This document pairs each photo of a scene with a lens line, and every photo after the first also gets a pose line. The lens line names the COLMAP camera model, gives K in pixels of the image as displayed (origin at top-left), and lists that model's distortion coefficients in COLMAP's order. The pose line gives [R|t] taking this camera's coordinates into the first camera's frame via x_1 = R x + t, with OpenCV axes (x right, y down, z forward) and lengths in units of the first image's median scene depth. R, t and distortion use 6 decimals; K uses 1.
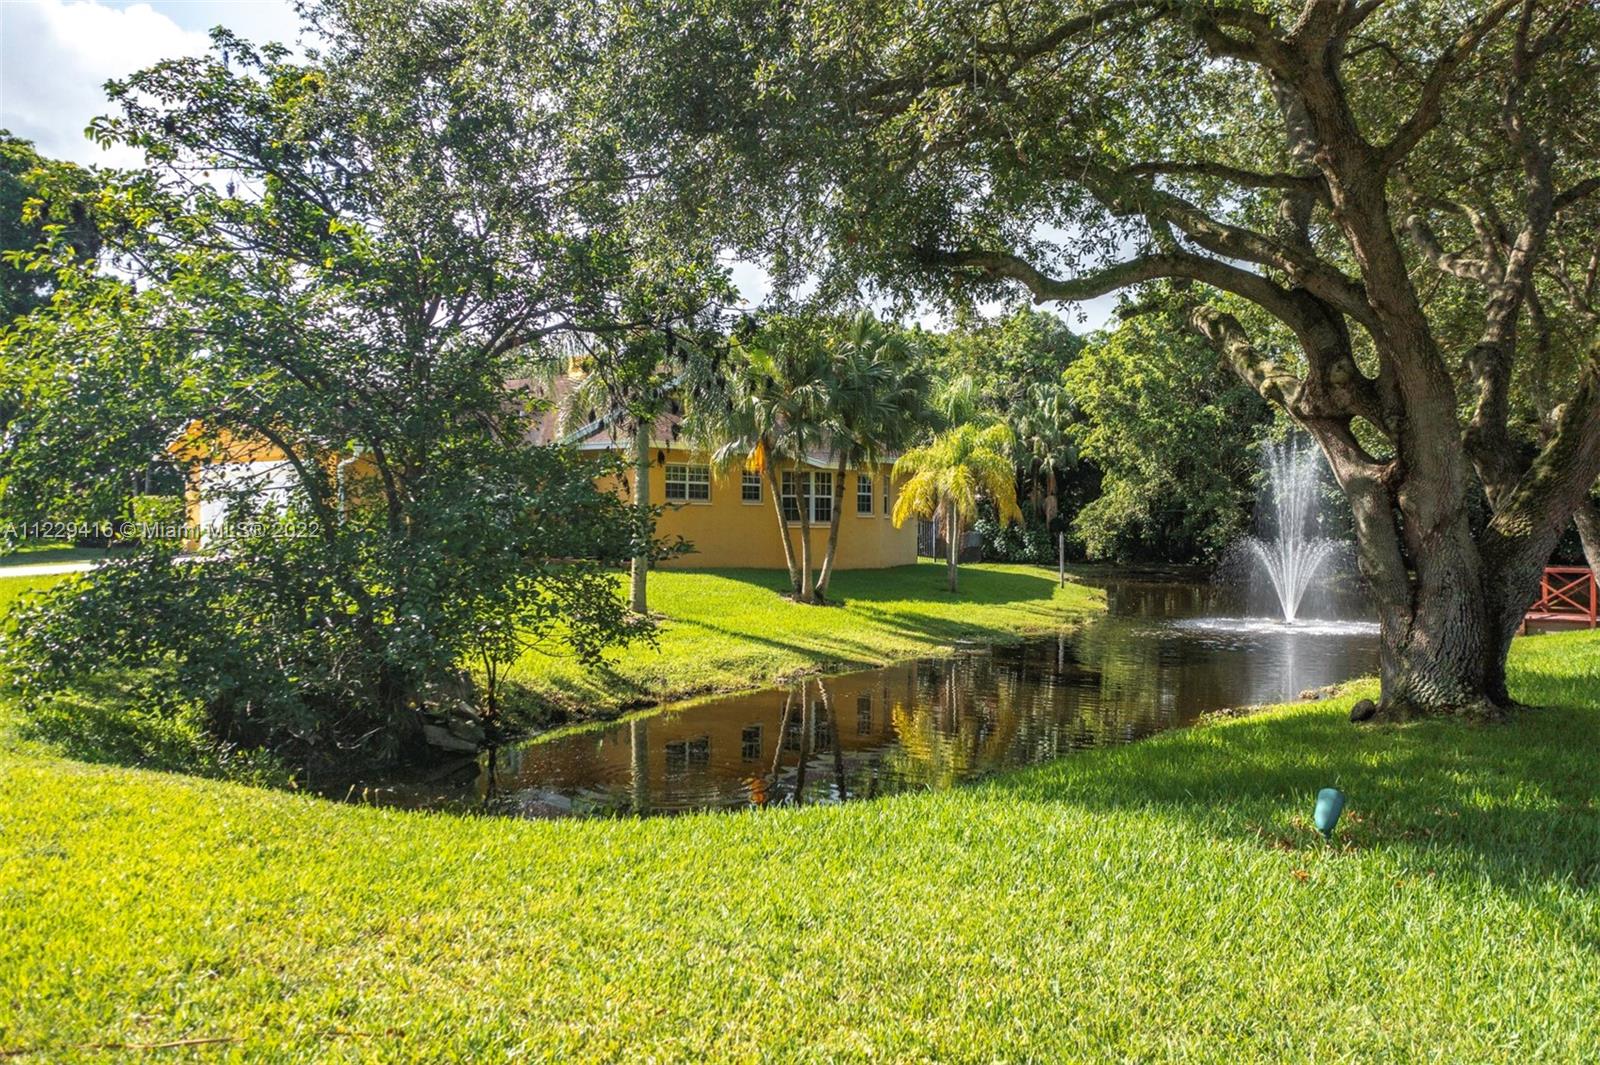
lens RADIAL K [[1264.7, 0, 800.0], [0, 1264.7, 532.5], [0, 0, 1]] dist [-0.010743, 0.007037]
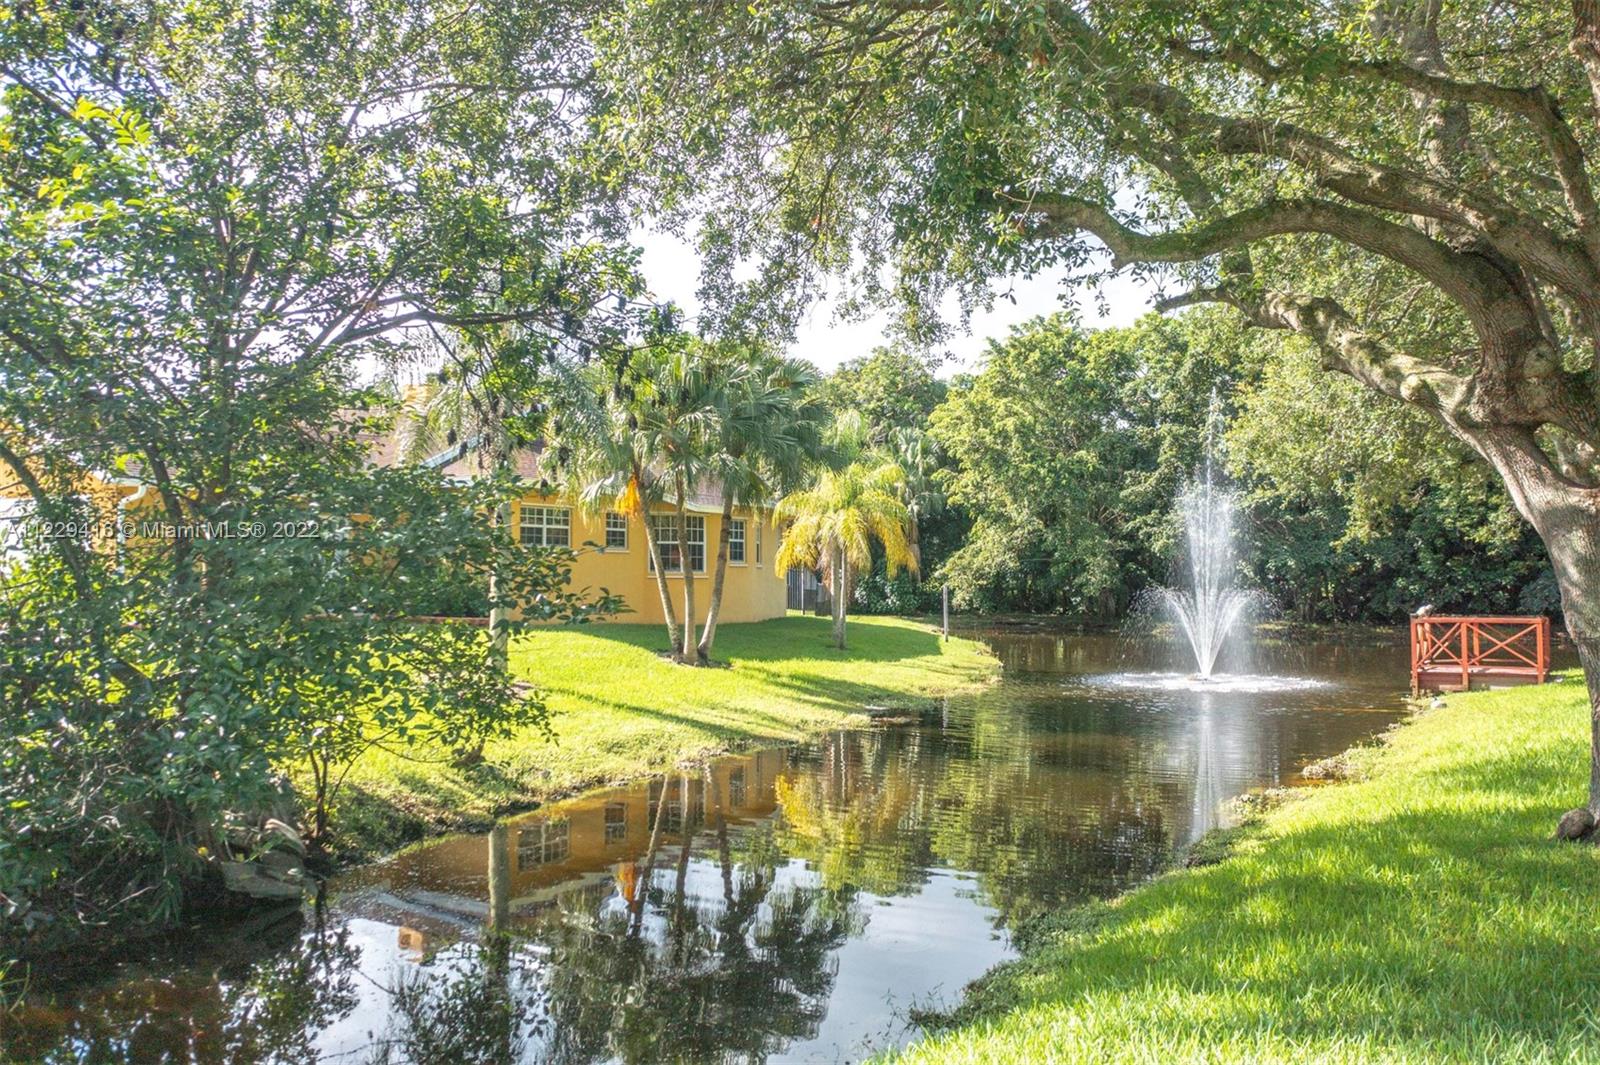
lens RADIAL K [[1264.7, 0, 800.0], [0, 1264.7, 532.5], [0, 0, 1]] dist [-0.010743, 0.007037]
pose [[0.990826, 0.002198, 0.135128, -0.038100], [0.003190, 0.999209, -0.039645, -0.000121], [-0.135108, 0.039712, 0.990035, 0.130153]]
